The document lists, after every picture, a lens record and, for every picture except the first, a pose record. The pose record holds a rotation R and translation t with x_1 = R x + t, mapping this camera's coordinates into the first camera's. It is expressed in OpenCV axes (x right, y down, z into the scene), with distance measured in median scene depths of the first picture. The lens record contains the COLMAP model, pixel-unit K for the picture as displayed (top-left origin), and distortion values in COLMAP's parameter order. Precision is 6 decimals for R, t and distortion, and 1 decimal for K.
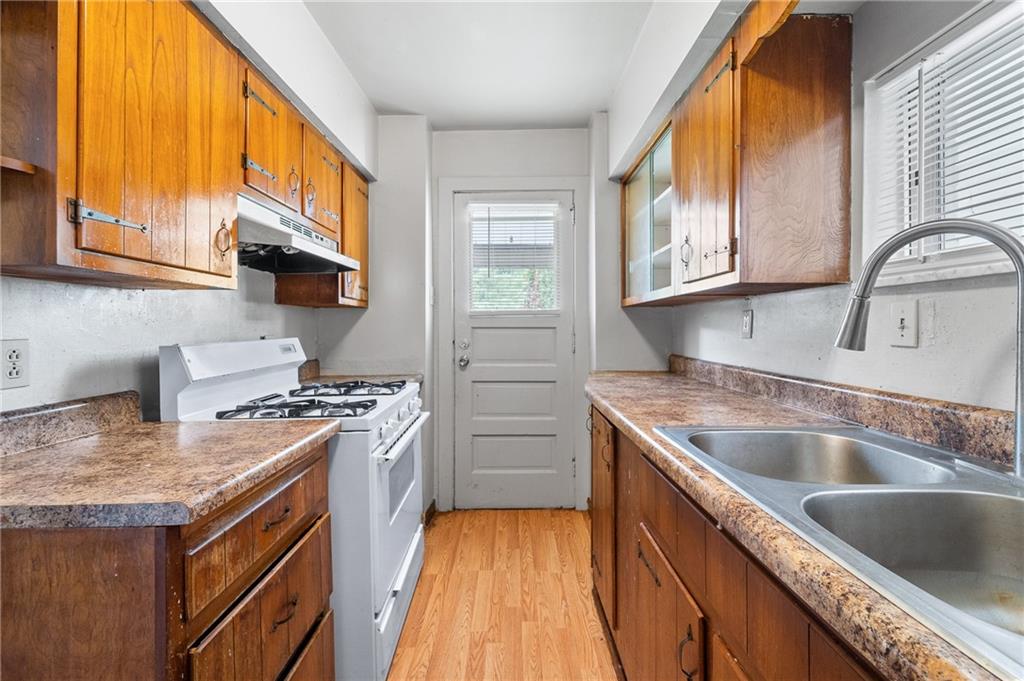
lens RADIAL K [[424.6, 0, 509.4], [0, 424.6, 327.0], [0, 0, 1]] dist [0.014540, -0.000093]
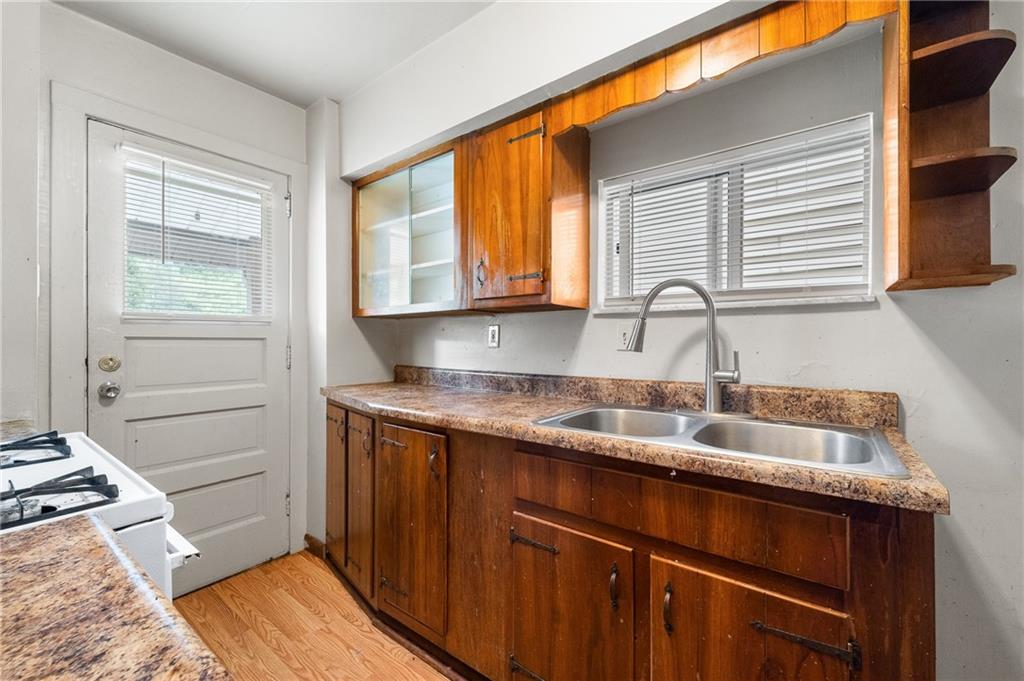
lens RADIAL K [[421.7, 0, 506.1], [0, 421.7, 340.0], [0, 0, 1]] dist [0.008614, -0.000328]
pose [[0.606531, 0.004627, 0.795046, -0.289372], [-0.003108, 0.999989, -0.003449, 0.006171], [-0.795054, -0.000379, 0.606539, 0.170523]]
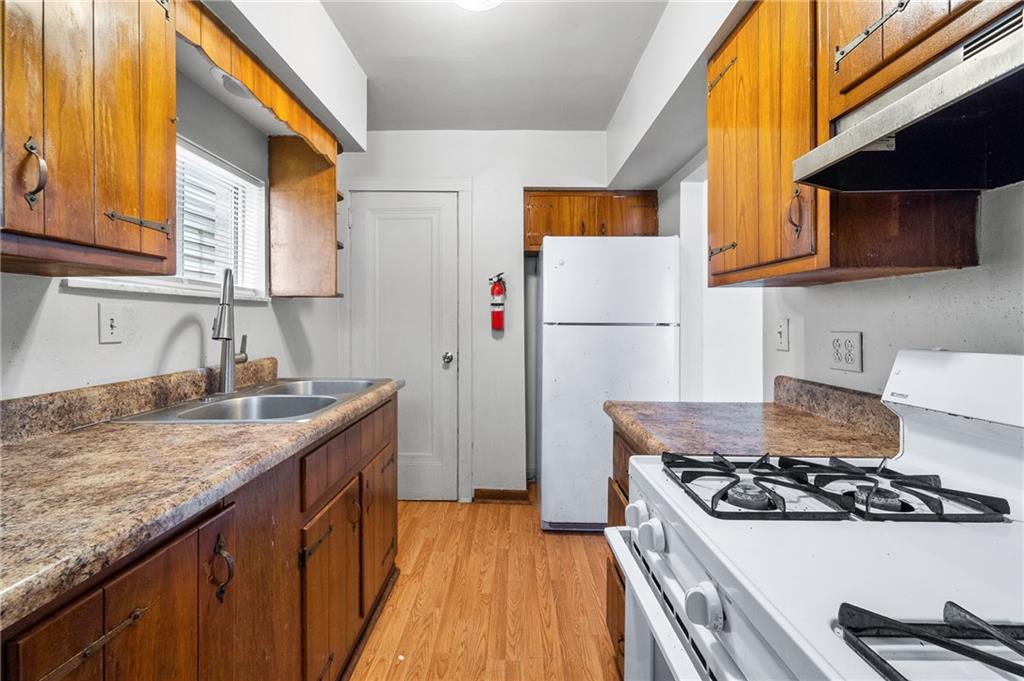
lens RADIAL K [[427.1, 0, 514.7], [0, 427.1, 325.2], [0, 0, 1]] dist [0.000032, -0.000487]
pose [[-0.999939, -0.001485, -0.010913, -0.077205], [-0.001579, 0.999962, 0.008617, -0.006249], [0.010900, 0.008633, -0.999903, 0.974666]]
